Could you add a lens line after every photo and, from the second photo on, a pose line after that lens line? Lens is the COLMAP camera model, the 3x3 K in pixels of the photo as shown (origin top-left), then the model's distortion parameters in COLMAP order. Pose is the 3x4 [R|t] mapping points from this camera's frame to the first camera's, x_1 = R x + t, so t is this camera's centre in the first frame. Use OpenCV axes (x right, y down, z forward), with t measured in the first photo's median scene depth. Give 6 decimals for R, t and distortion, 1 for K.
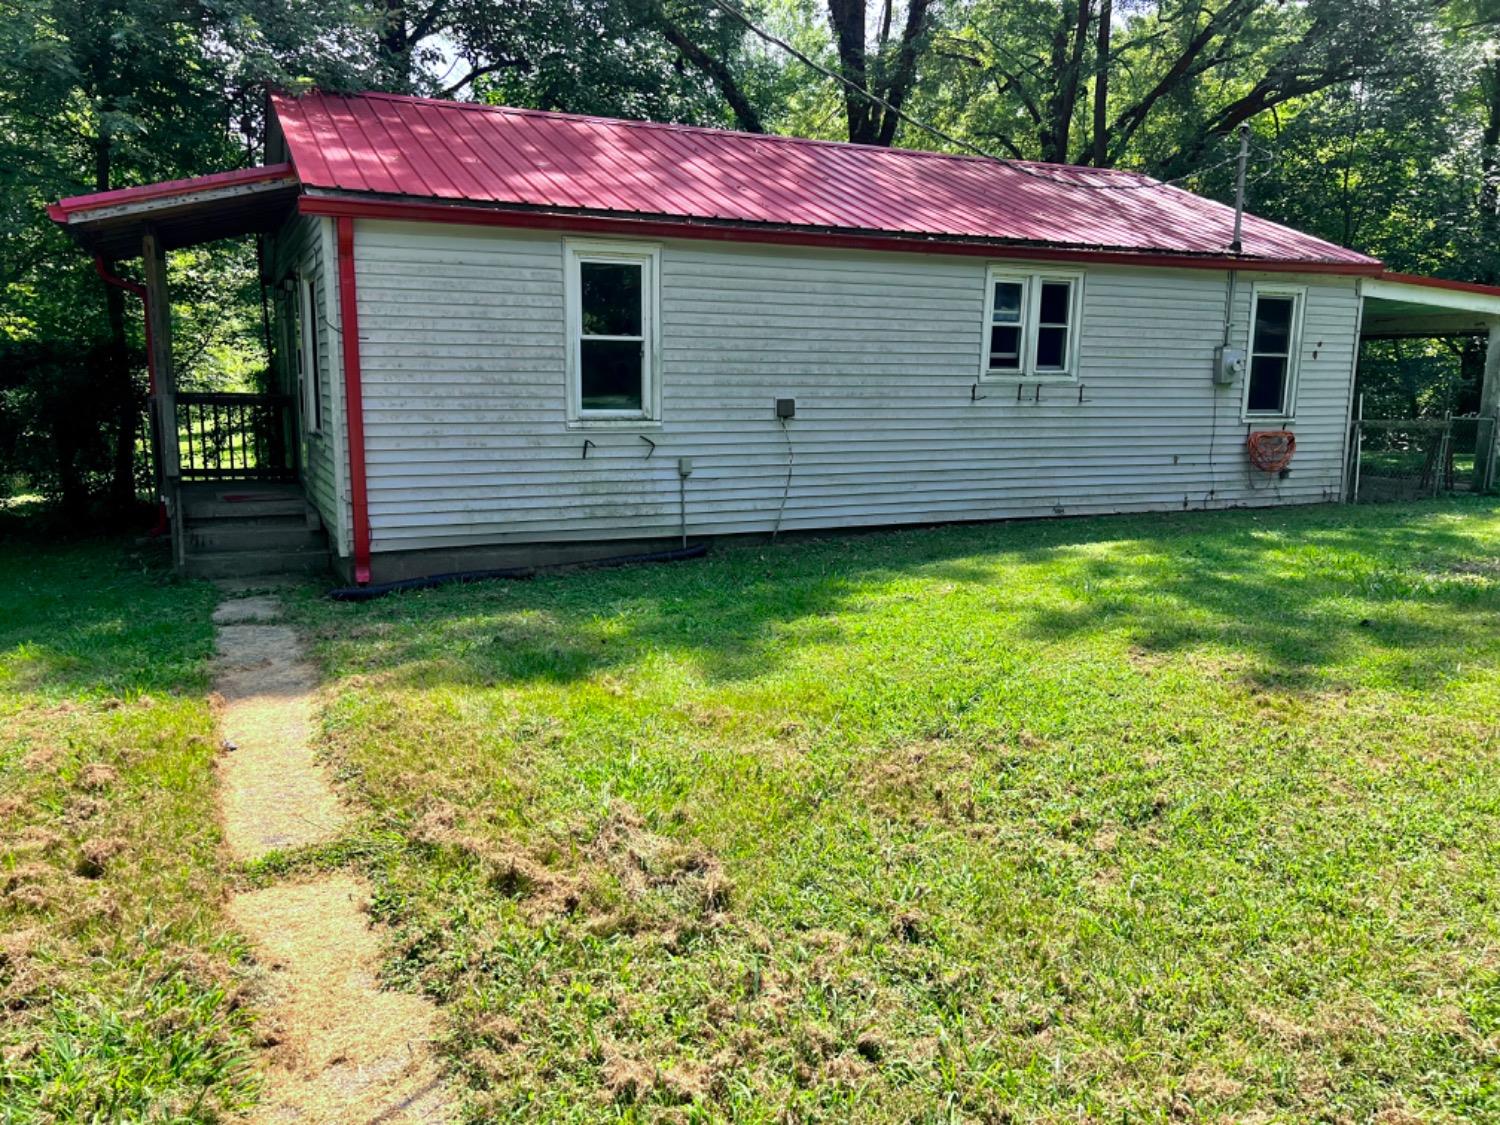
lens RADIAL K [[1138.4, 0, 748.1], [0, 1138.4, 562.0], [0, 0, 1]] dist [0.053369, -0.053155]
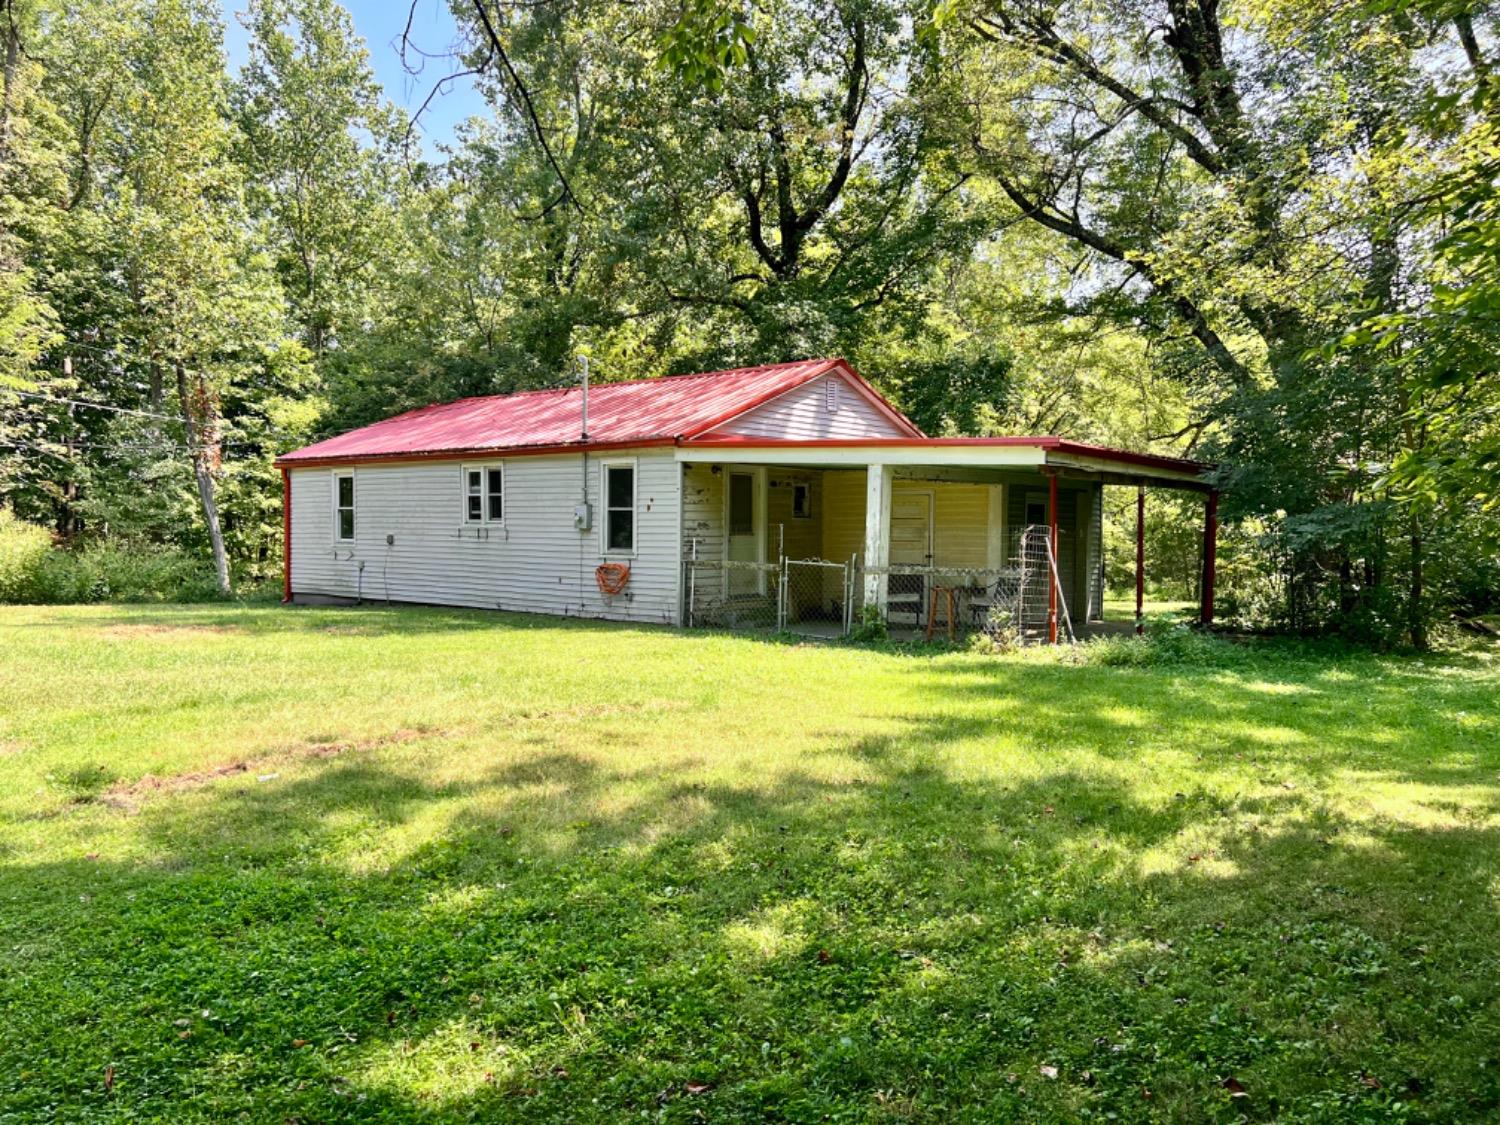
lens RADIAL K [[1138.4, 0, 757.1], [0, 1138.4, 562.9], [0, 0, 1]] dist [0.053369, -0.053155]
pose [[0.420676, 0.012476, -0.907125, 1.939823], [-0.165038, 0.984273, -0.062999, -0.064844], [0.892073, 0.176212, 0.416119, 0.659268]]
